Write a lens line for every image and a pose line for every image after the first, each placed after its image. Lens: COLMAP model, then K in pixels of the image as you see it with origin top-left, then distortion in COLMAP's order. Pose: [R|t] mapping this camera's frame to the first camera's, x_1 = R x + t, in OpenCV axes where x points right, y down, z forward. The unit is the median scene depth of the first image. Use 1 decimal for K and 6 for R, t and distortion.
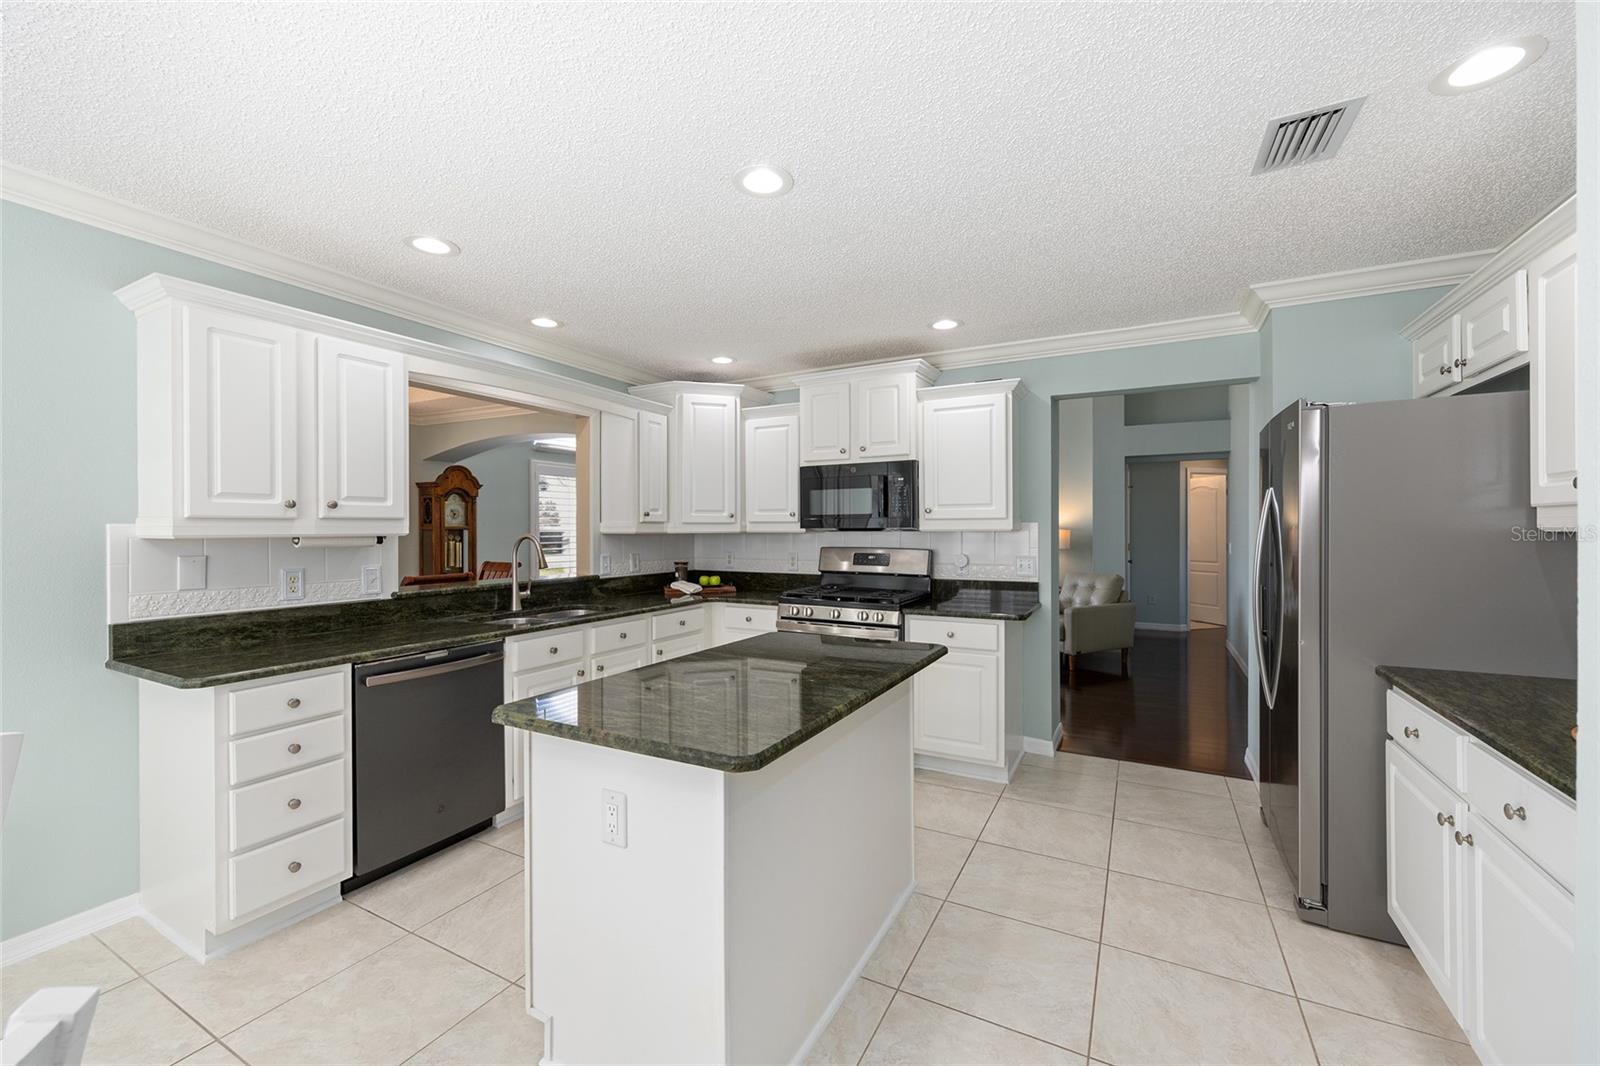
lens RADIAL K [[639.7, 0, 793.9], [0, 639.7, 533.2], [0, 0, 1]] dist [-0.002202, 0.001934]
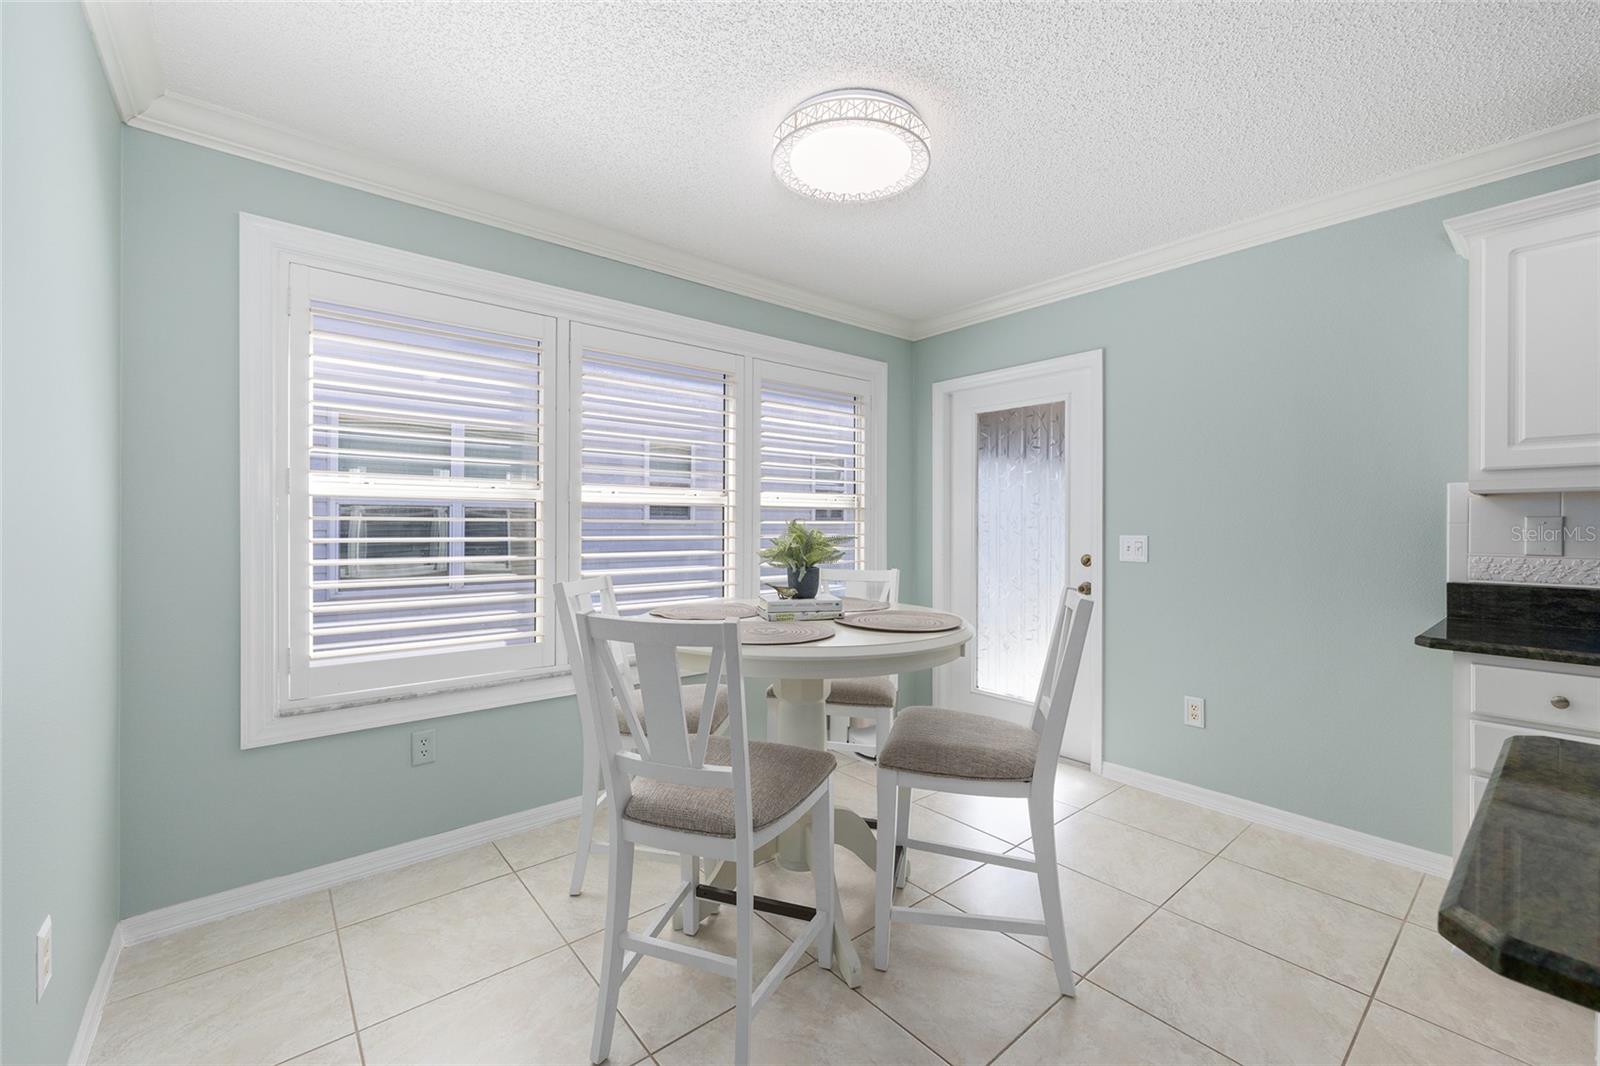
lens RADIAL K [[639.7, 0, 794.2], [0, 639.7, 524.9], [0, 0, 1]] dist [-0.002202, 0.001934]
pose [[-0.363588, 0.000588, -0.931560, 0.145673], [-0.009682, 0.999943, 0.004411, 0.033010], [0.931509, 0.010623, -0.363562, 0.232434]]
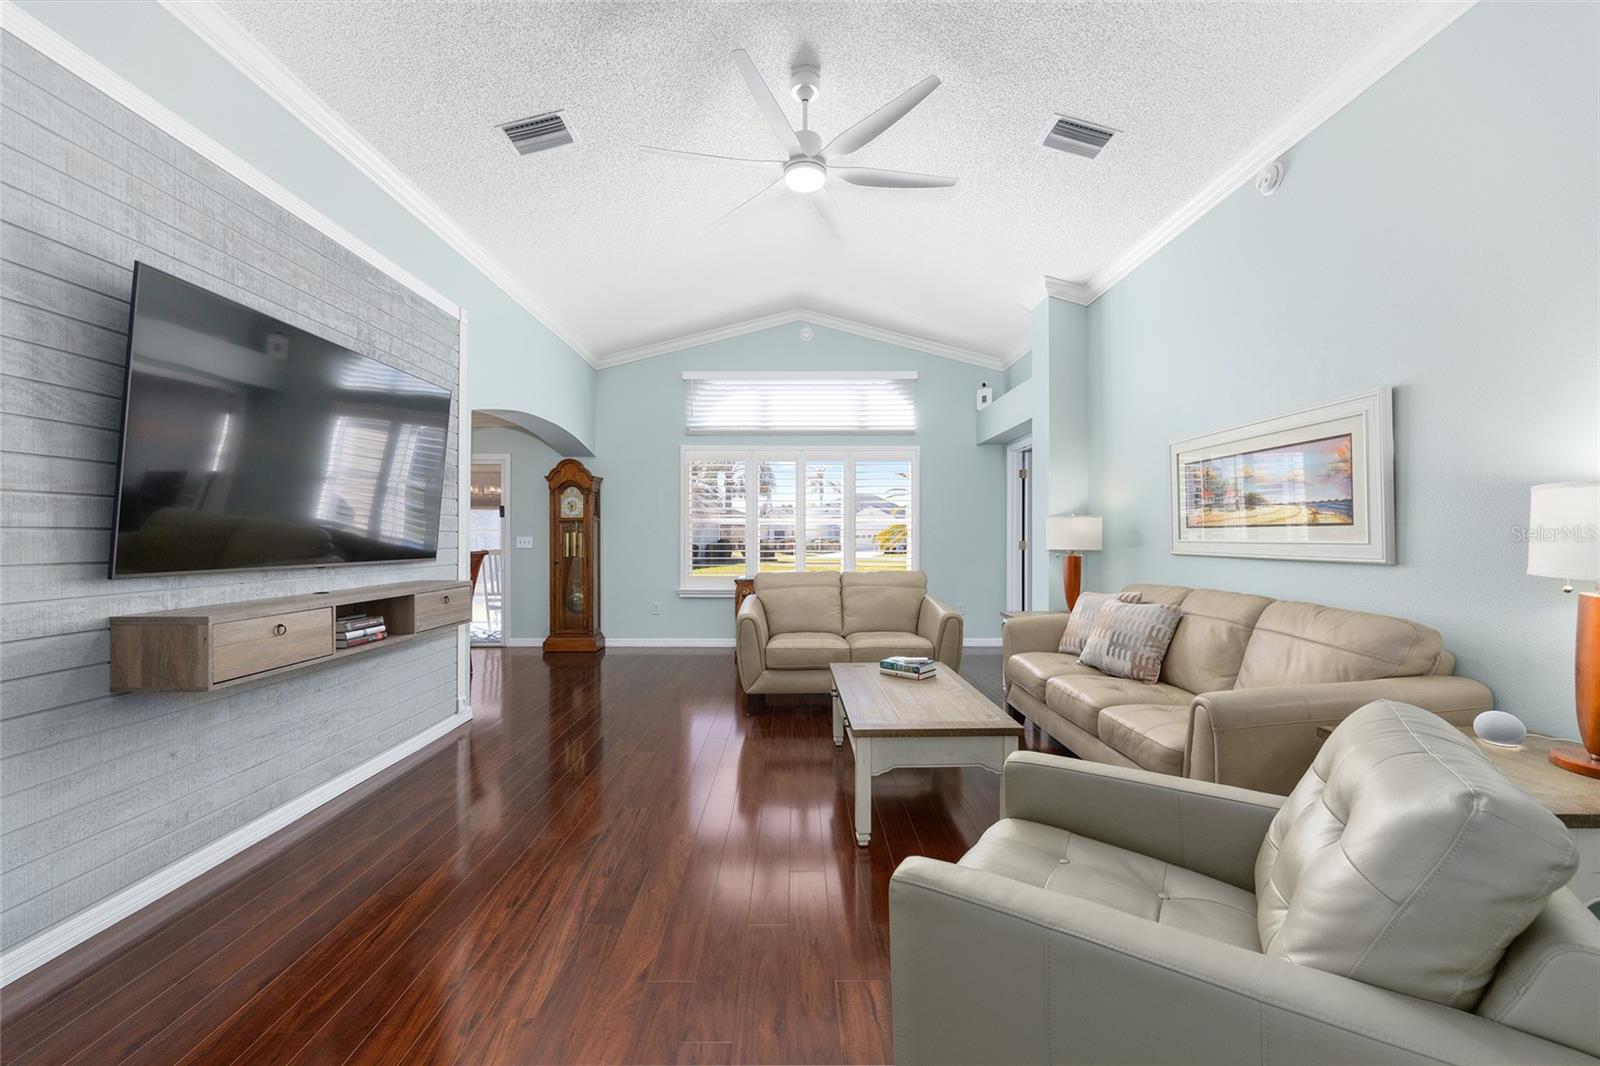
lens RADIAL K [[636.8, 0, 799.9], [0, 636.8, 534.6], [0, 0, 1]] dist [-0.002133, 0.000107]
pose [[0.482902, 0.004368, -0.875663, 0.913623], [-0.008502, 0.999964, 0.000299, 0.021823], [0.875633, 0.007300, 0.482922, 1.349251]]
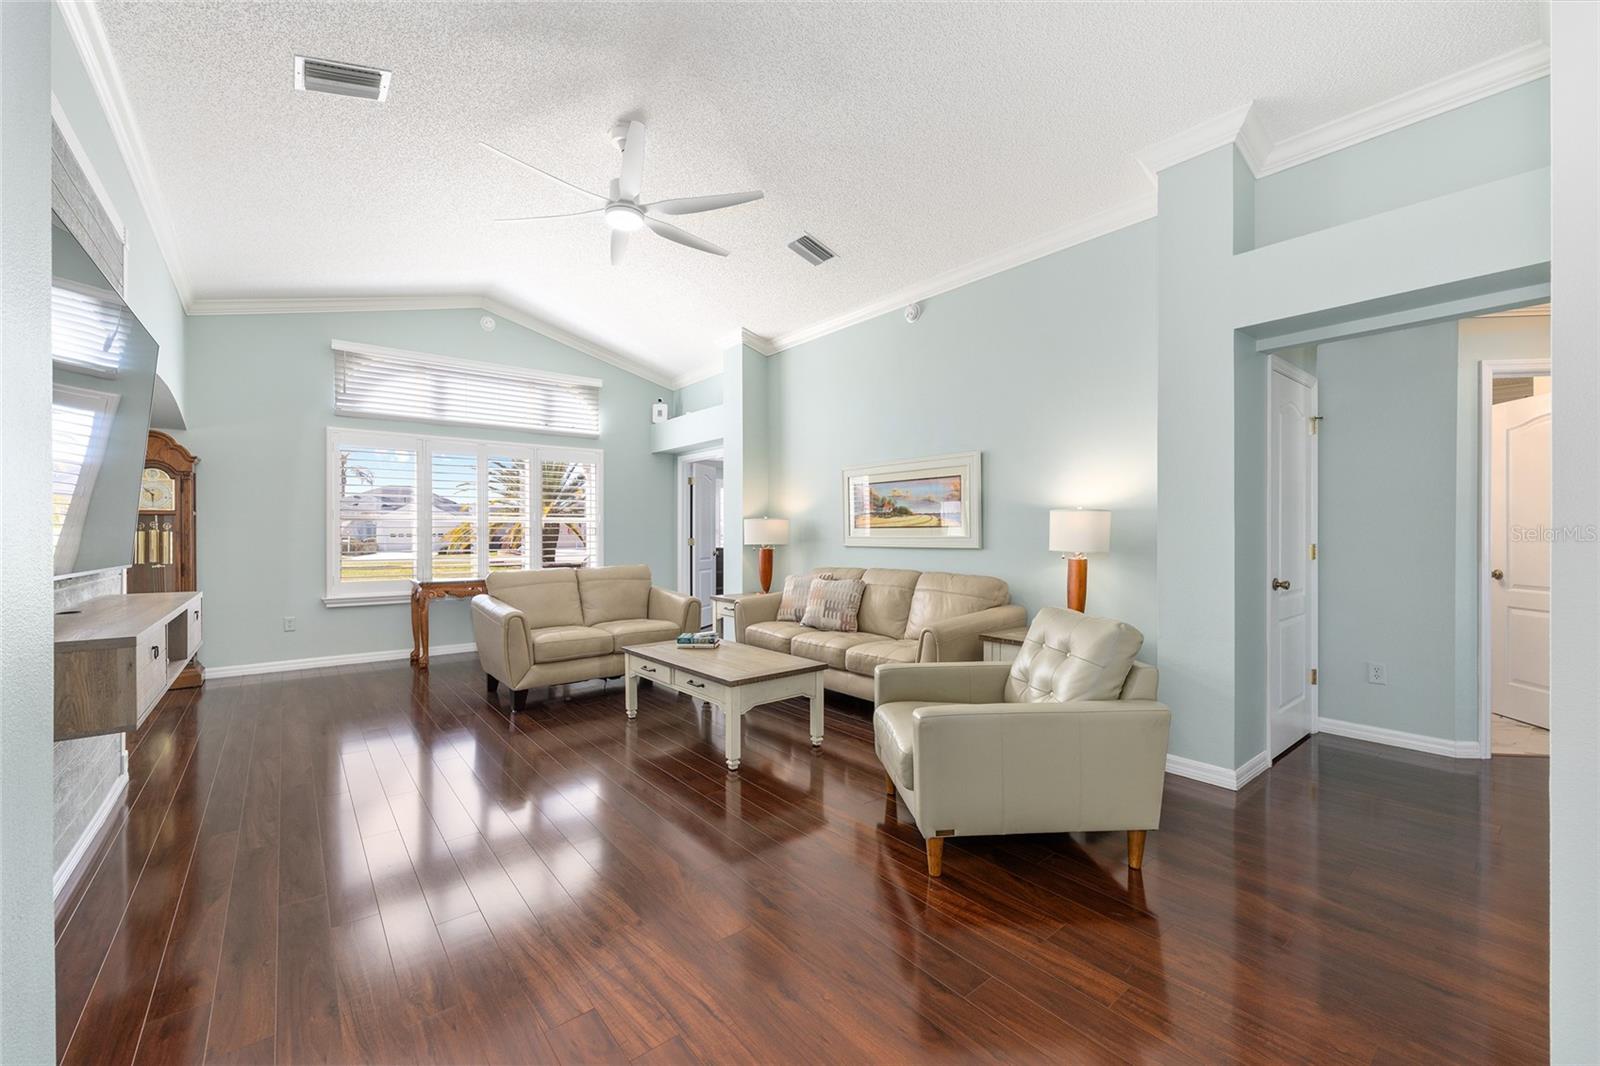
lens RADIAL K [[636.8, 0, 794.6], [0, 636.8, 535.7], [0, 0, 1]] dist [-0.002133, 0.000107]
pose [[0.921026, 0.005006, -0.389469, 0.787564], [-0.005843, 0.999982, -0.000966, 0.026085], [0.389457, 0.003165, 0.921039, 0.974988]]
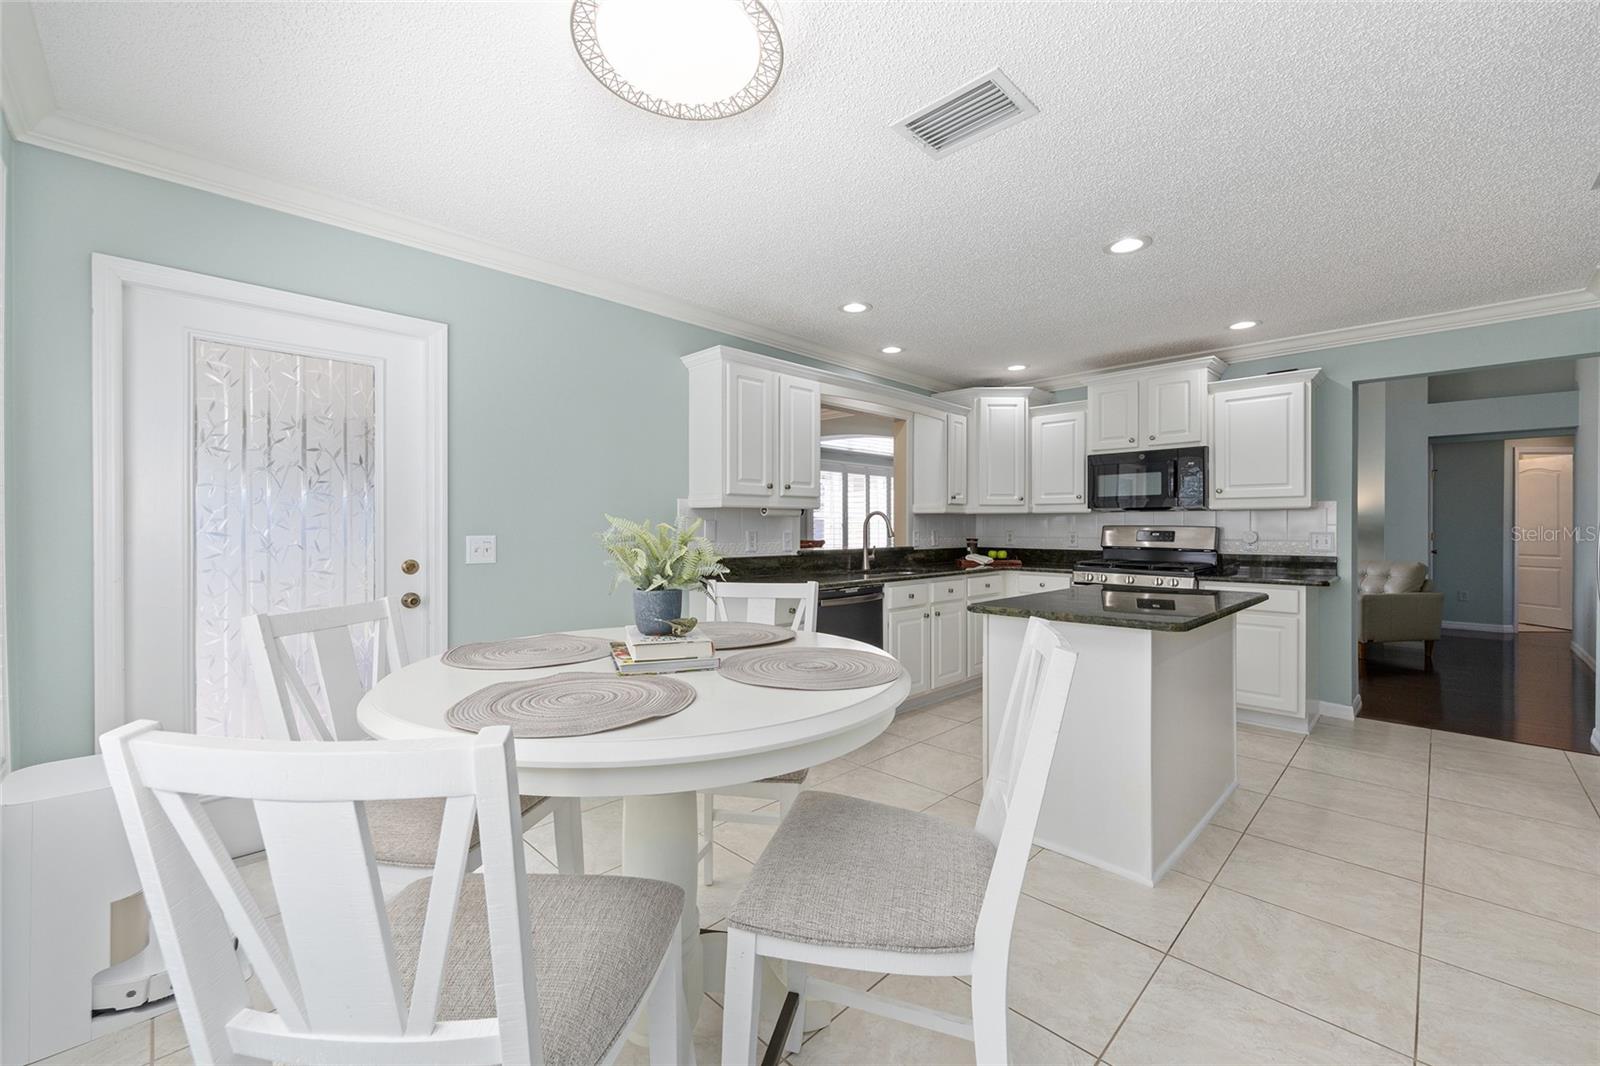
lens RADIAL K [[639.7, 0, 796.6], [0, 639.7, 529.3], [0, 0, 1]] dist [-0.002202, 0.001934]
pose [[0.958312, 0.005474, -0.285673, -0.178126], [-0.005753, 0.999983, -0.000140, 0.035850], [0.285667, 0.001778, 0.958327, -0.281516]]
